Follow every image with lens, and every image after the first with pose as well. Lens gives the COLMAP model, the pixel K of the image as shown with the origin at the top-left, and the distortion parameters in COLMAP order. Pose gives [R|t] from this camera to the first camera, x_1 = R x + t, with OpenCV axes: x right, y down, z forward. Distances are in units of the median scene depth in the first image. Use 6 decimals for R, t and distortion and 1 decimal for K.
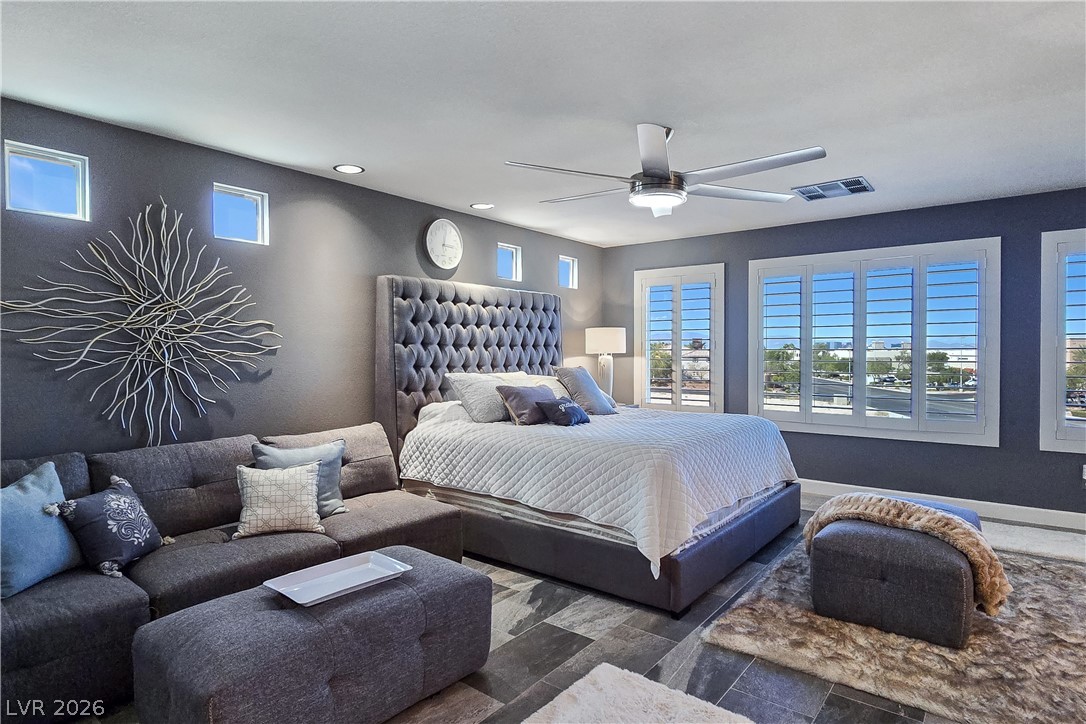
lens RADIAL K [[599.0, 0, 538.1], [0, 599.0, 360.5], [0, 0, 1]] dist [0.003948, -0.000928]
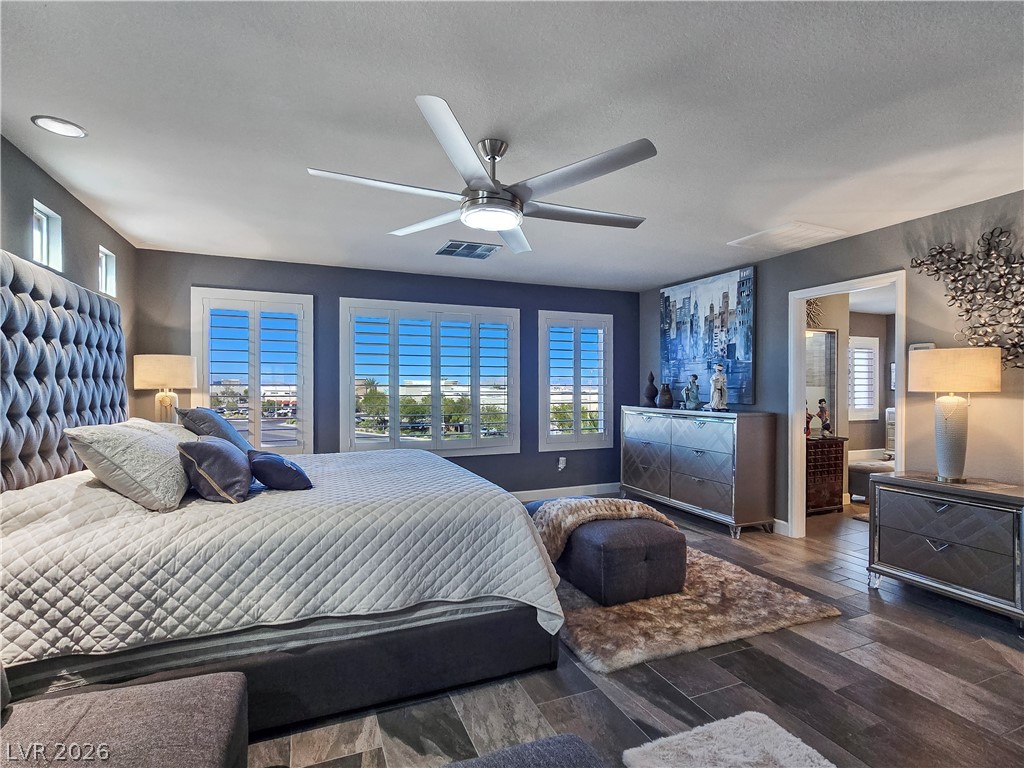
lens RADIAL K [[510.4, 0, 511.1], [0, 510.4, 385.1], [0, 0, 1]] dist [0.003483, 0.000211]
pose [[0.479037, 0.004192, 0.877784, -0.388628], [0.011569, 0.999872, -0.011088, -0.007449], [-0.877718, 0.015466, 0.478927, 0.500997]]
